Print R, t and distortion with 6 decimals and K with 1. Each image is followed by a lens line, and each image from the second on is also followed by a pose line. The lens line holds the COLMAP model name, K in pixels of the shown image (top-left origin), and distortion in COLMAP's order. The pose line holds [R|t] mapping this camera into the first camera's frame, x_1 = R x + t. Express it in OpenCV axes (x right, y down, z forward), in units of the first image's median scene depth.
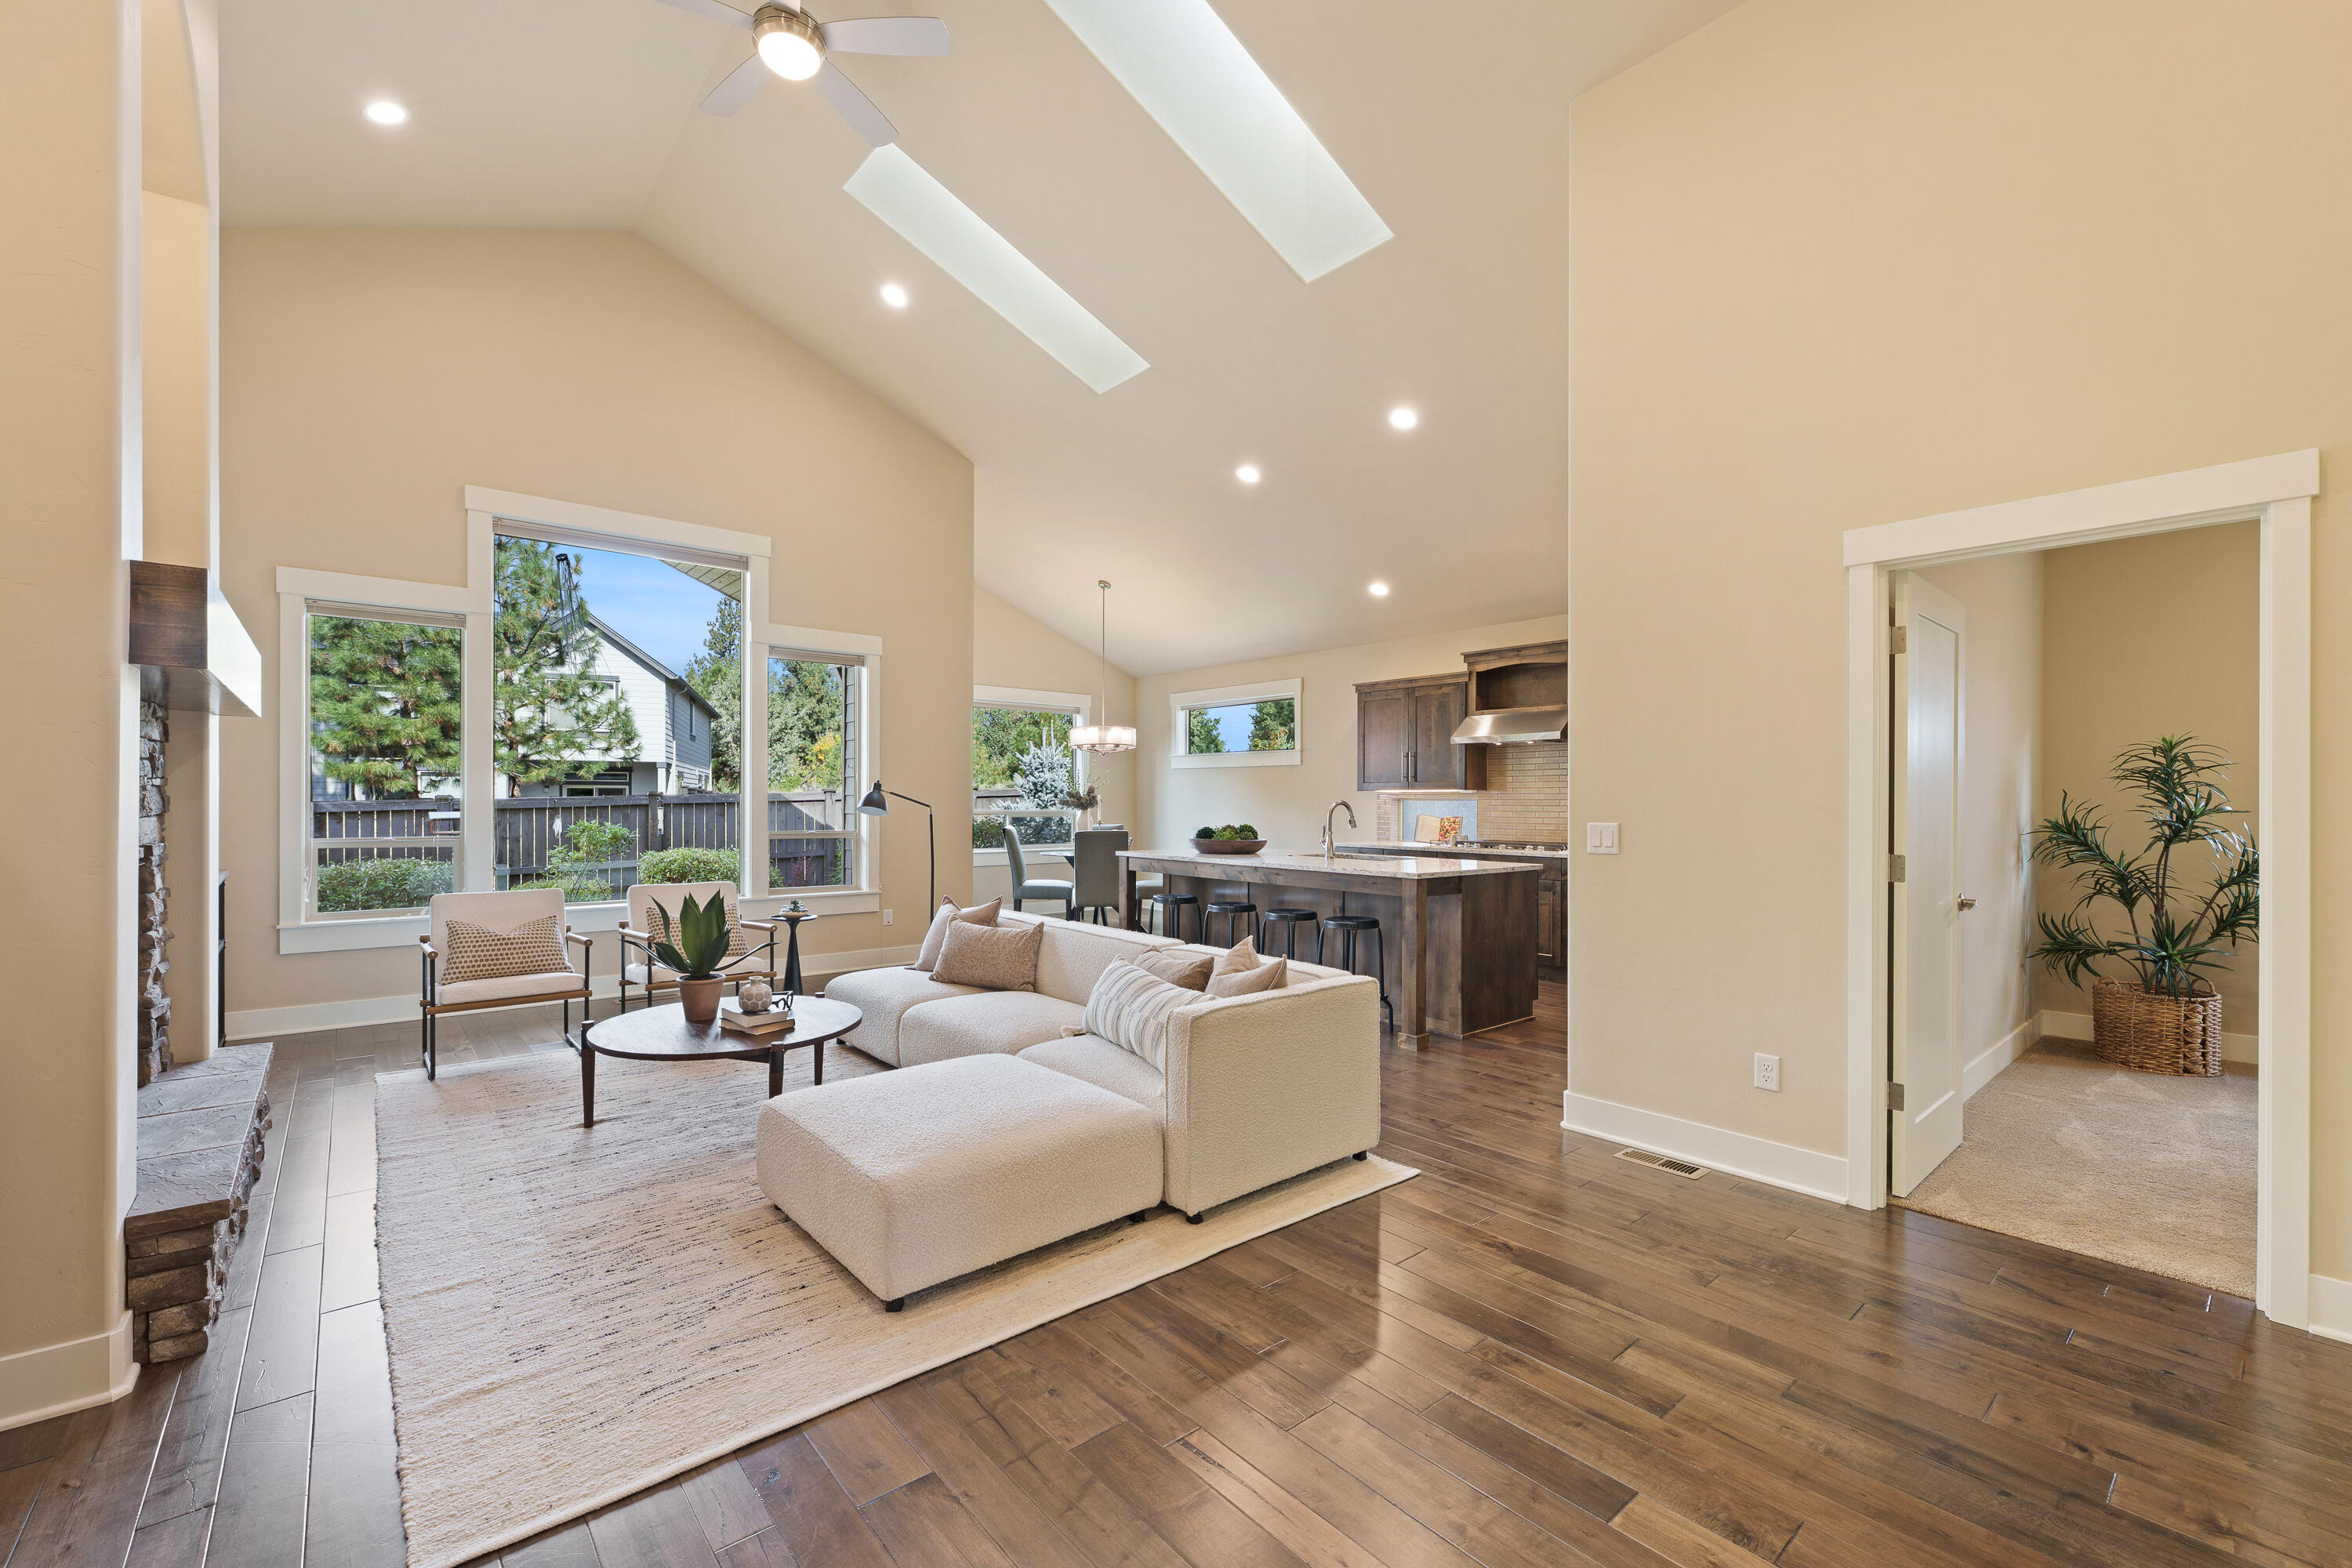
lens RADIAL K [[955.2, 0, 1132.9], [0, 955.2, 810.9], [0, 0, 1]] dist [0.006065, -0.001635]
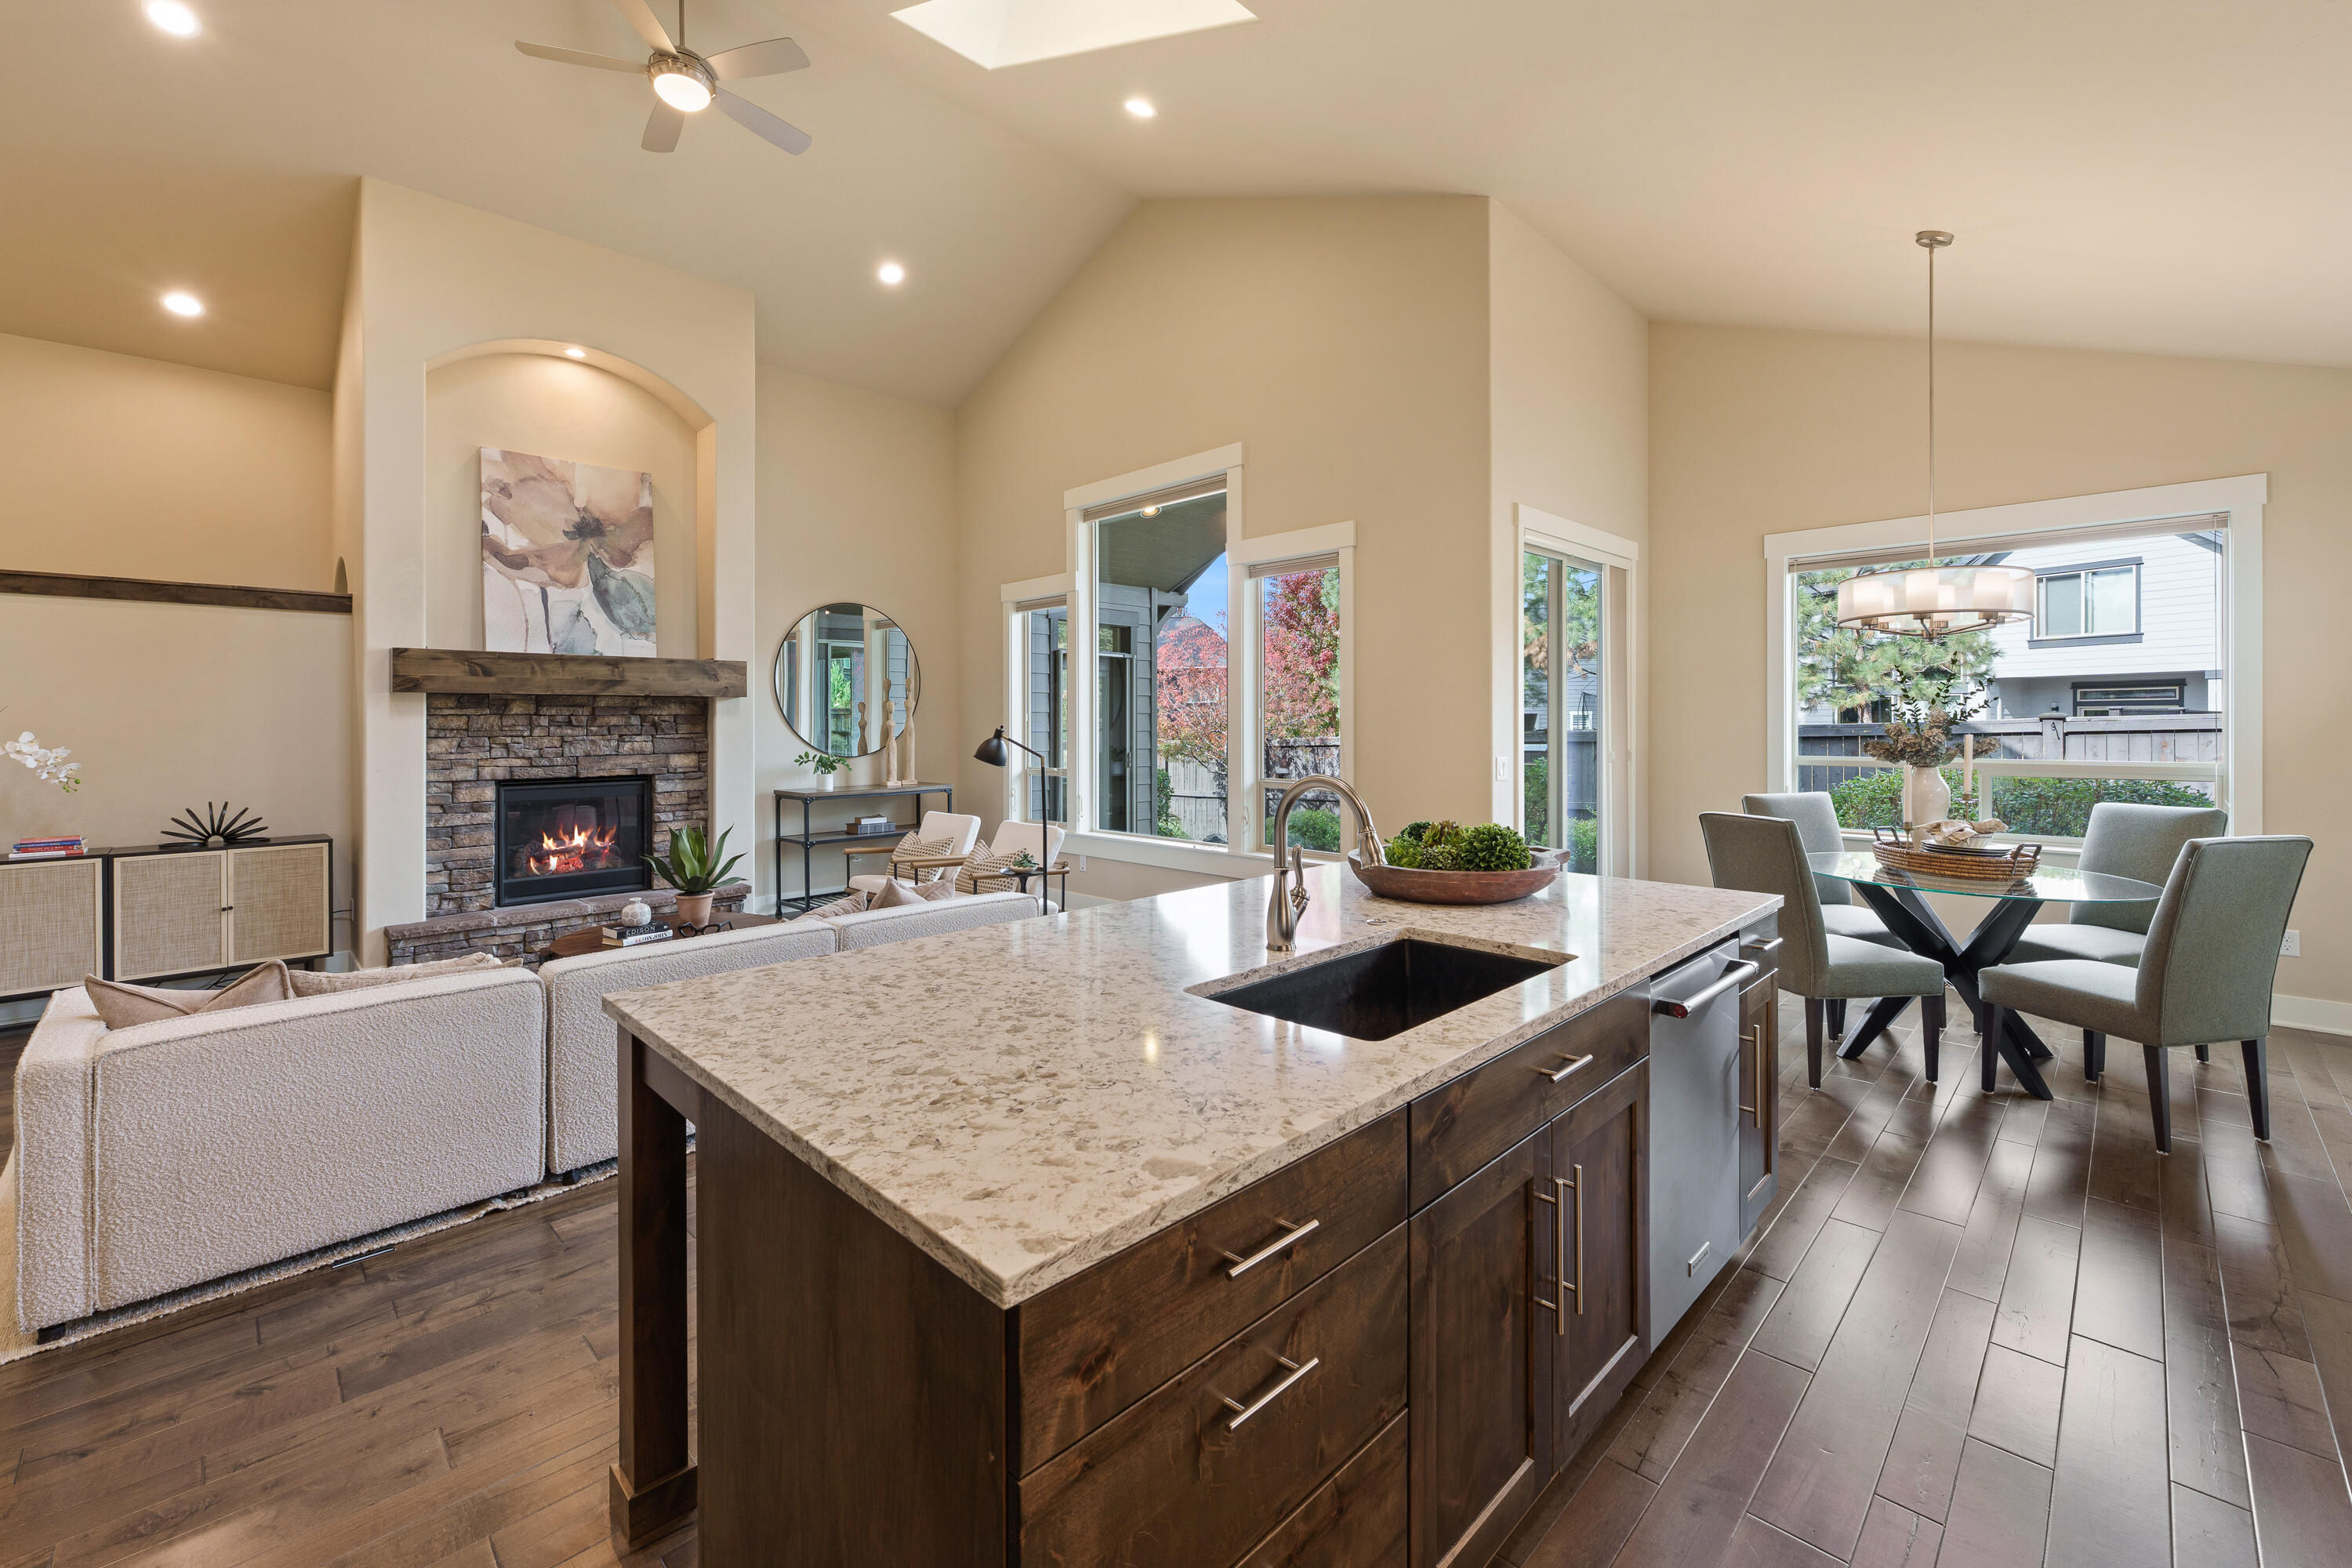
lens RADIAL K [[955.2, 0, 1171.6], [0, 955.2, 733.4], [0, 0, 1]] dist [0.006065, -0.001635]
pose [[0.111406, 0.008109, -0.993742, 0.424673], [-0.006585, 0.999951, 0.007421, -0.023648], [0.993753, 0.005717, 0.111454, 0.741807]]
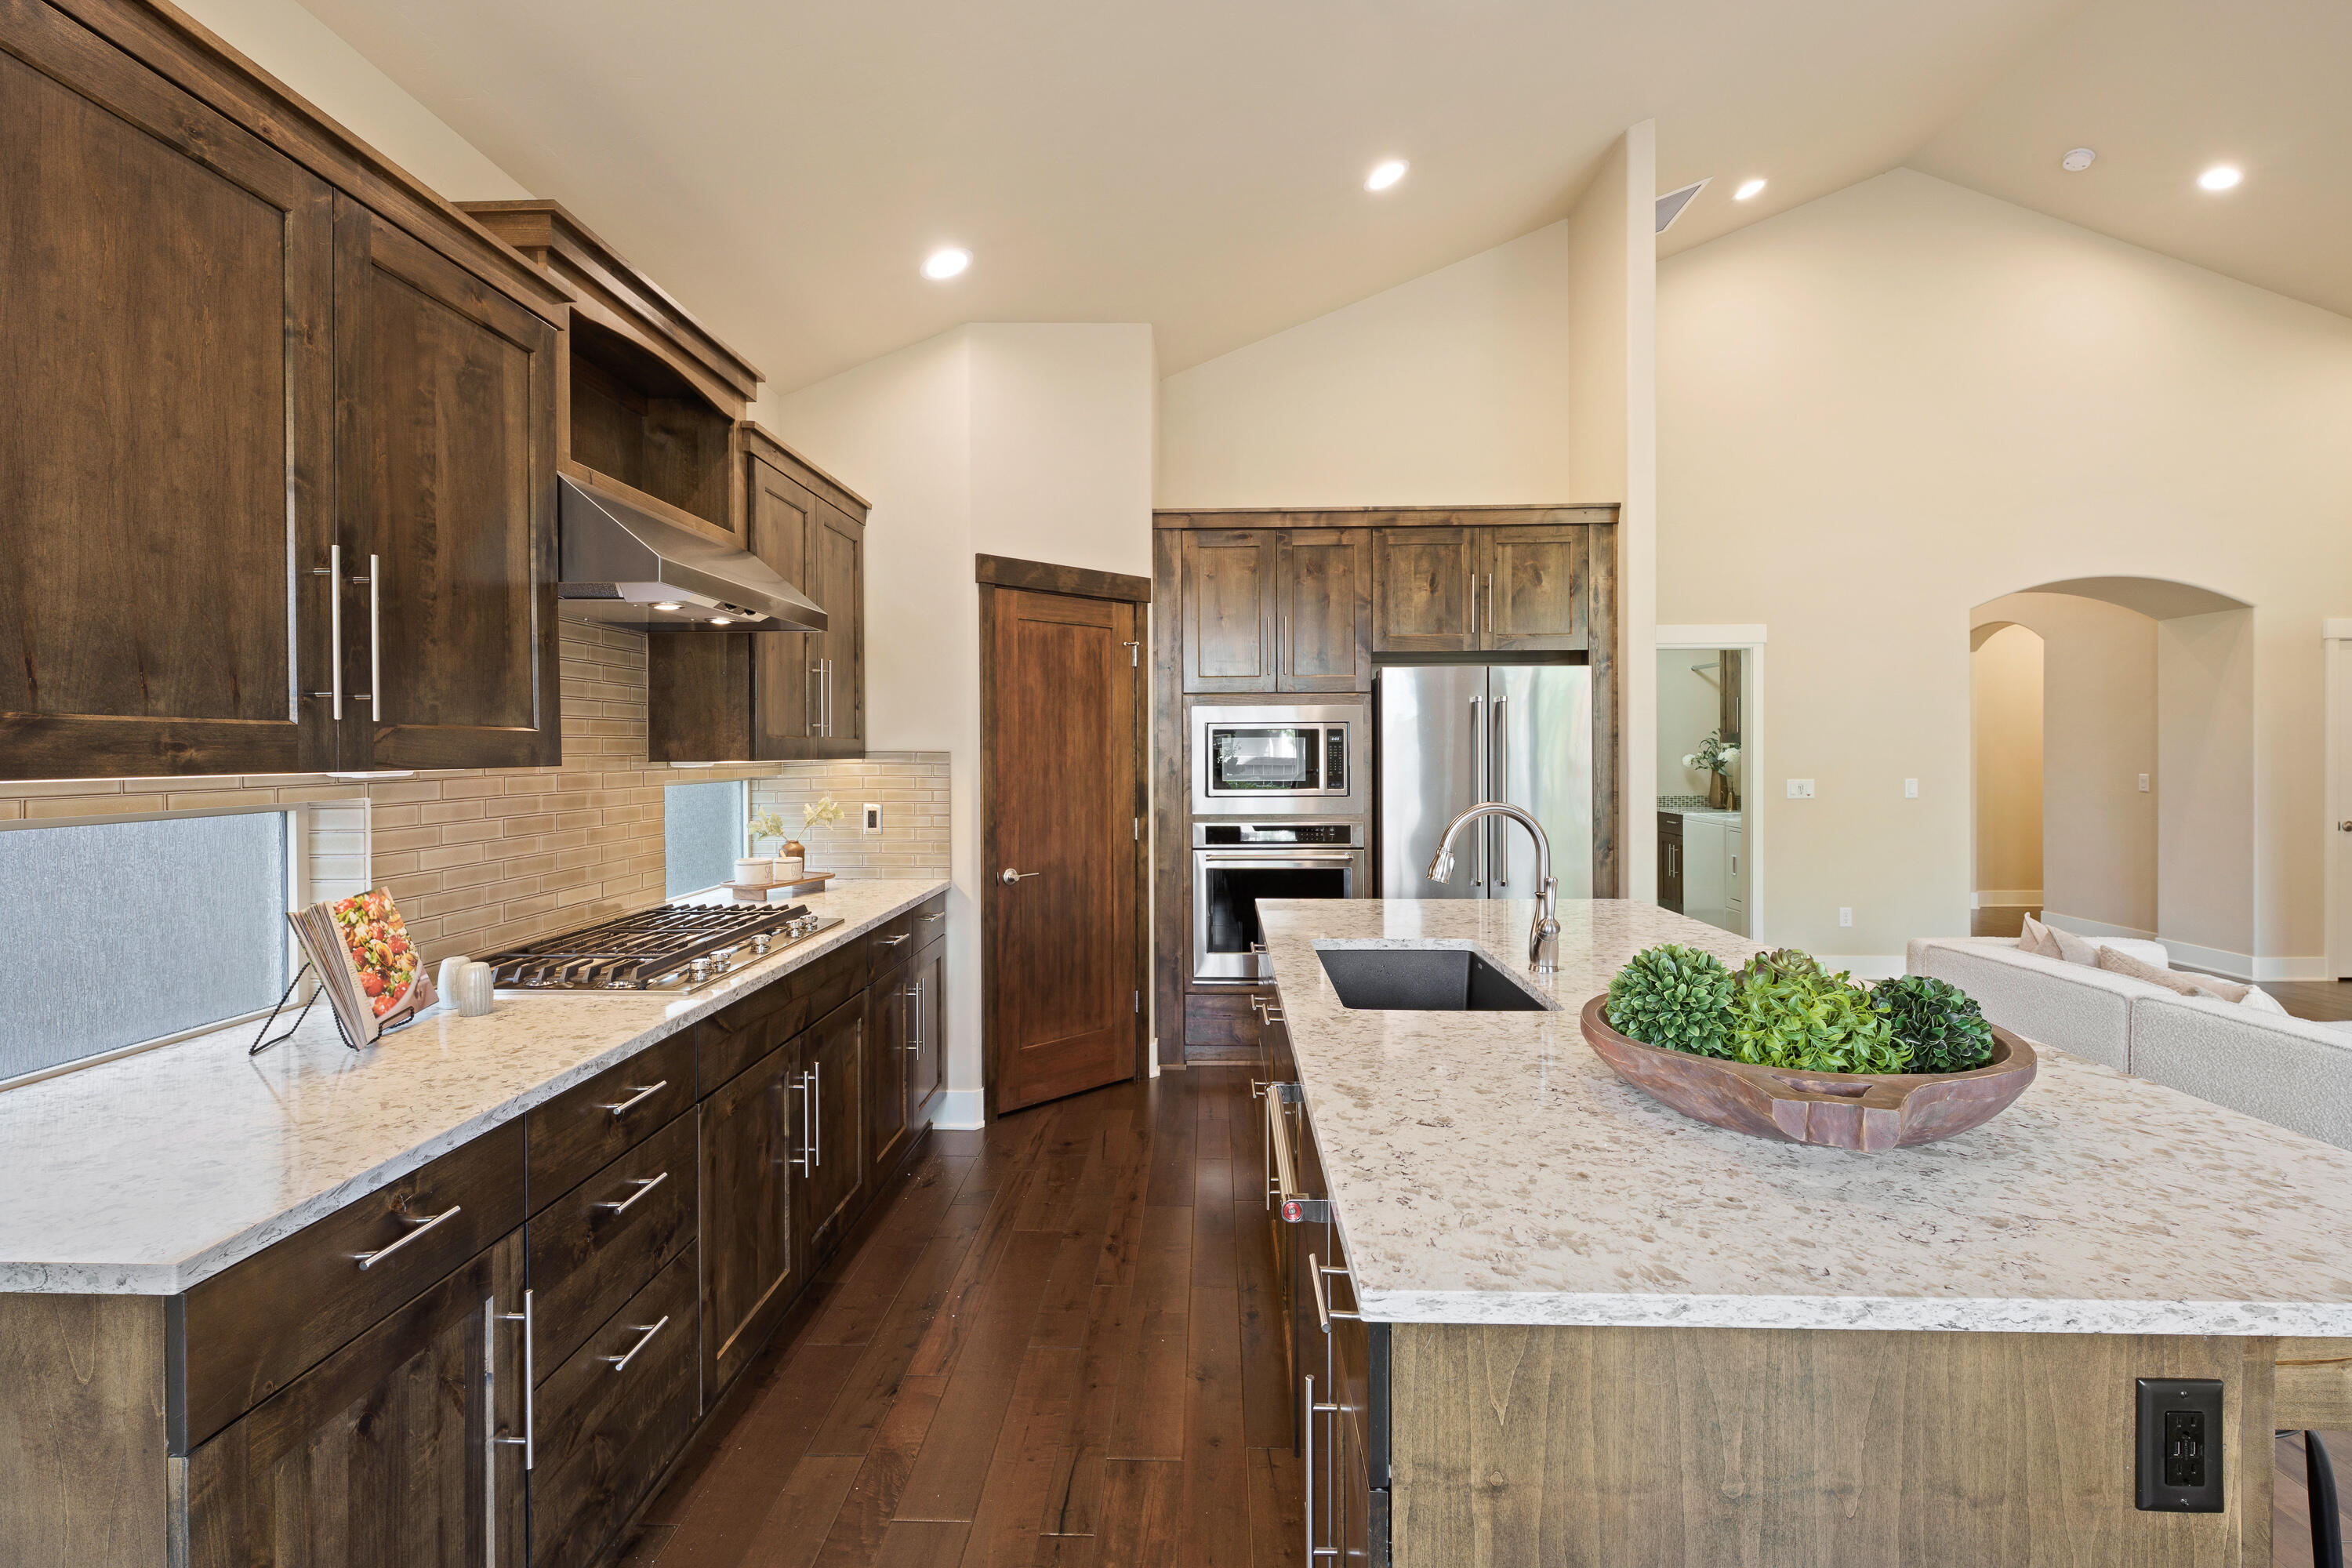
lens RADIAL K [[1075.1, 0, 1160.3], [0, 1075.1, 759.3], [0, 0, 1]] dist [-0.016530, 0.003256]
pose [[-0.755233, -0.008376, 0.655402, 0.050721], [0.007327, 0.999748, 0.021220, -0.028676], [-0.655415, 0.020828, -0.754982, 1.097369]]
